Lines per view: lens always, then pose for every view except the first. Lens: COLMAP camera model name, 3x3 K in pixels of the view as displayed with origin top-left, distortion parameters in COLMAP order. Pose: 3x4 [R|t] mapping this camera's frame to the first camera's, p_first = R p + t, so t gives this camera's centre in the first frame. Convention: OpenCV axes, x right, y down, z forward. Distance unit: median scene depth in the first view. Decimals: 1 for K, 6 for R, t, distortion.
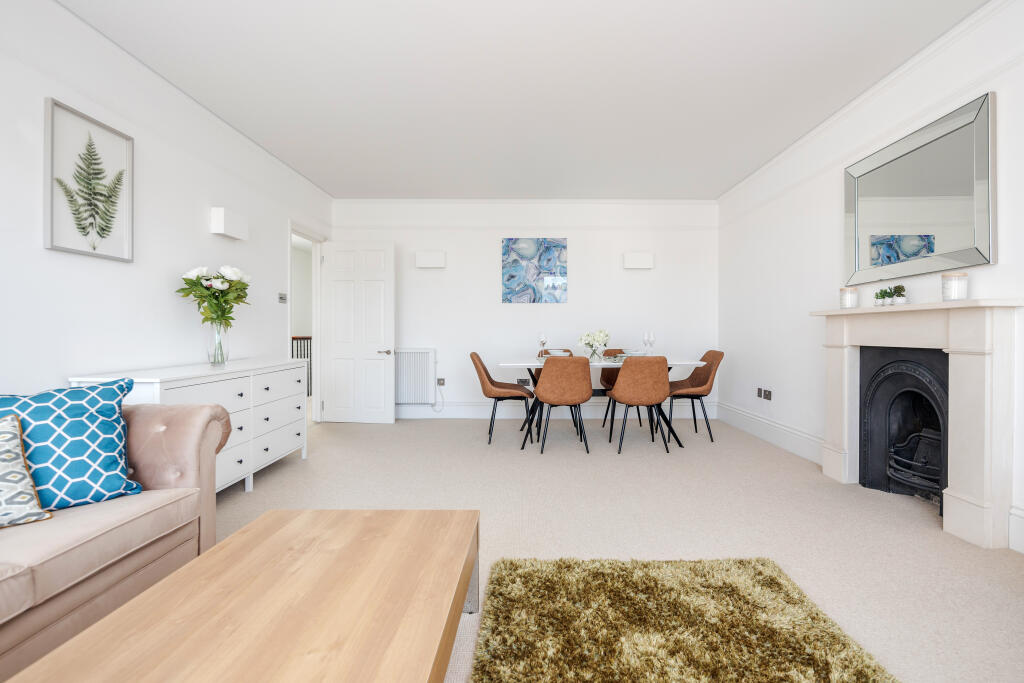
lens RADIAL K [[507.1, 0, 511.9], [0, 507.1, 338.6], [0, 0, 1]] dist [0.000922, 0.000020]
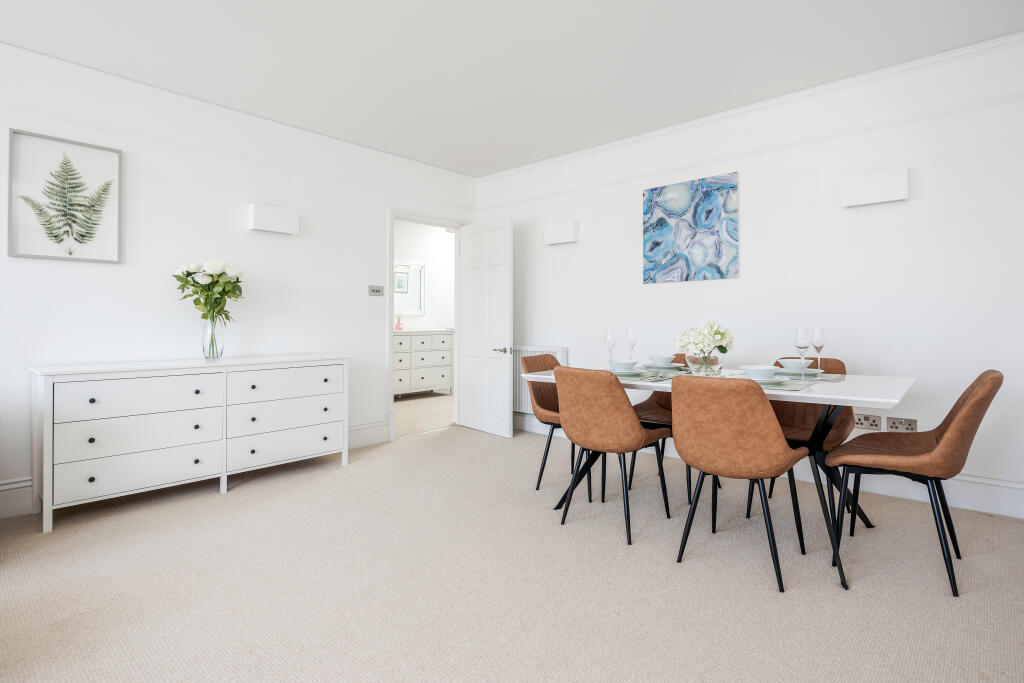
lens RADIAL K [[522.3, 0, 511.4], [0, 522.3, 324.3], [0, 0, 1]] dist [0.000501, 0.000698]
pose [[0.757217, -0.002533, -0.653158, 0.524814], [-0.006576, 0.999912, -0.011502, -0.009575], [0.653130, 0.013005, 0.757134, 0.585522]]
